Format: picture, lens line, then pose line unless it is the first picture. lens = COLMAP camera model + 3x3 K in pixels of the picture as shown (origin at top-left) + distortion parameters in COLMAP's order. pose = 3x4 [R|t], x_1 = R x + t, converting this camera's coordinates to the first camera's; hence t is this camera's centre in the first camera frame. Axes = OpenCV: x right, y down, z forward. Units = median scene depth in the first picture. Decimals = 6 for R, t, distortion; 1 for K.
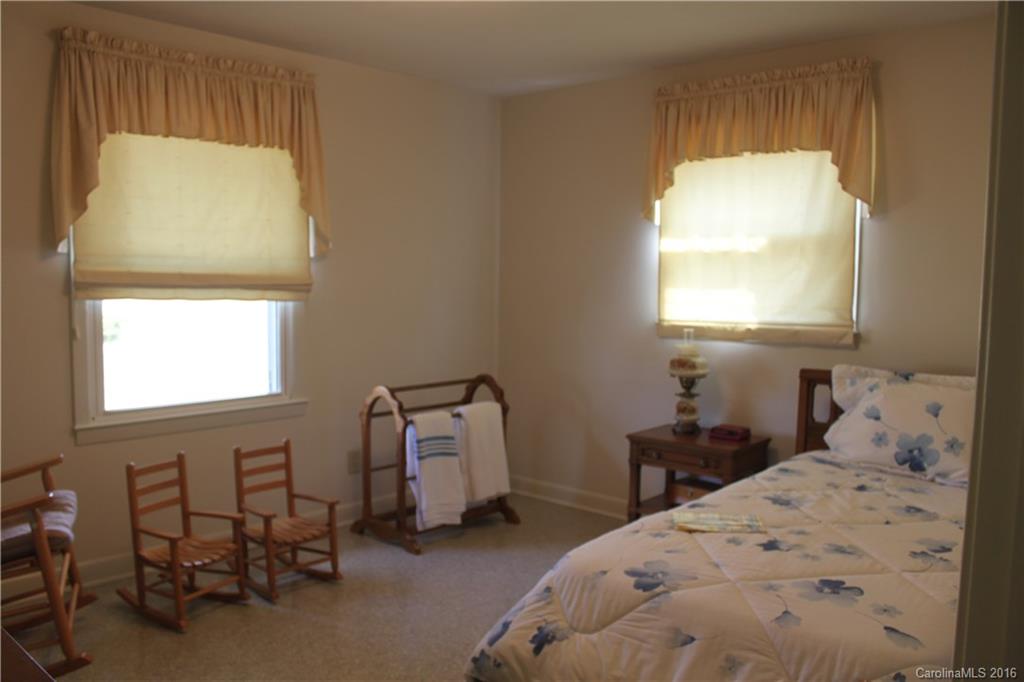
lens RADIAL K [[858.0, 0, 512.0], [0, 858.0, 341.0], [0, 0, 1]] dist [-0.161480, 0.123938]
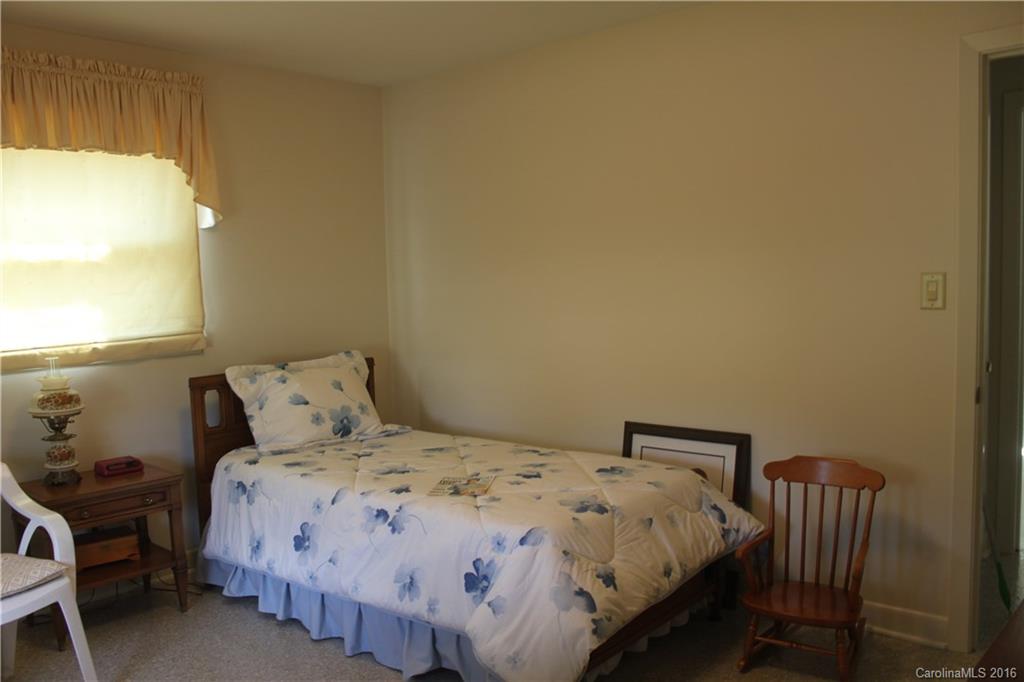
lens RADIAL K [[858.0, 0, 512.0], [0, 858.0, 341.0], [0, 0, 1]] dist [-0.161480, 0.123938]
pose [[-0.006786, -0.090335, 0.995888, -0.736715], [0.107371, 0.990088, 0.090540, -0.068739], [-0.994196, 0.107544, 0.002981, 0.715382]]
